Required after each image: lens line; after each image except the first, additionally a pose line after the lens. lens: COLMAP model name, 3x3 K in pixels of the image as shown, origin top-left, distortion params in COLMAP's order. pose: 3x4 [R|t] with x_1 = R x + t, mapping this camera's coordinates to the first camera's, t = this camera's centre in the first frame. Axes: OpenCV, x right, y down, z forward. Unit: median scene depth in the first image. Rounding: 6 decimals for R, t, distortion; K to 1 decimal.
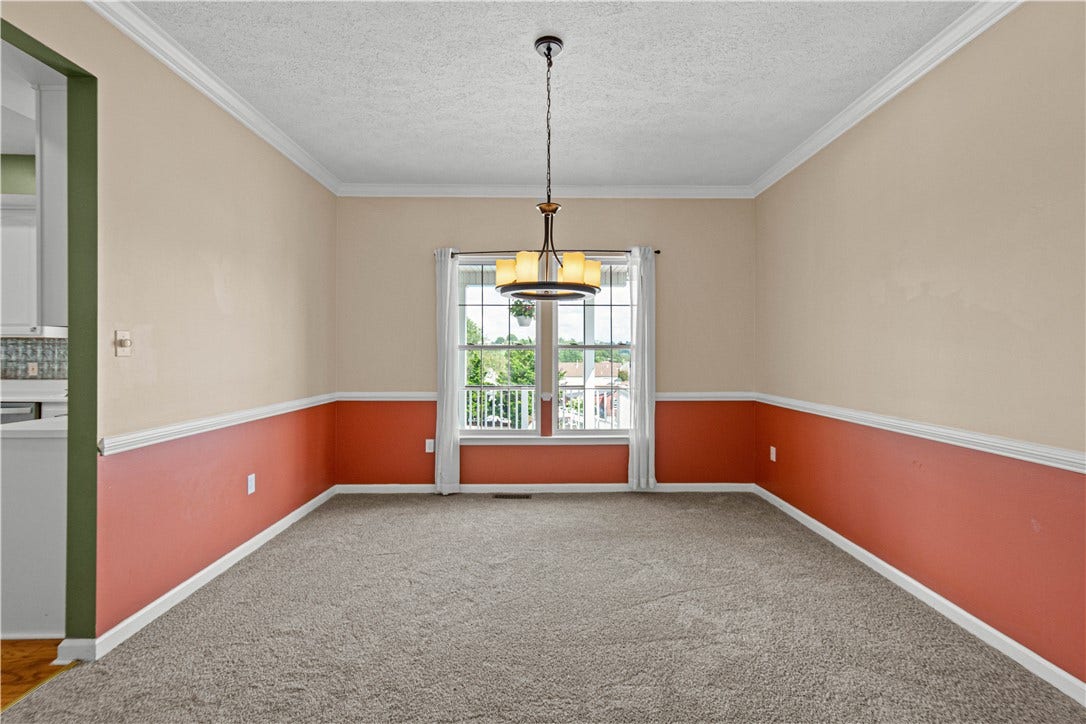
lens RADIAL K [[475.9, 0, 546.0], [0, 475.9, 359.6], [0, 0, 1]] dist [0.002509, 0.000324]
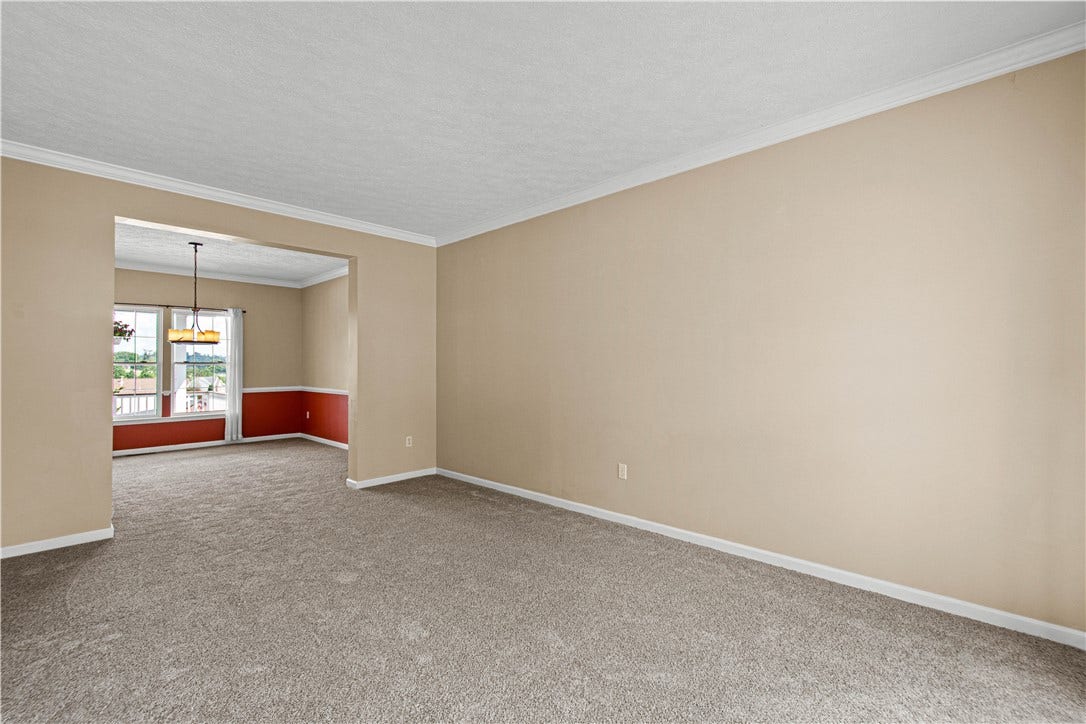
lens RADIAL K [[475.9, 0, 546.0], [0, 475.9, 359.6], [0, 0, 1]] dist [0.002509, 0.000324]
pose [[0.692748, 0.006893, 0.721147, -0.286166], [0.004788, 0.999888, -0.014157, -0.009164], [-0.721164, 0.013260, 0.692637, -1.121552]]
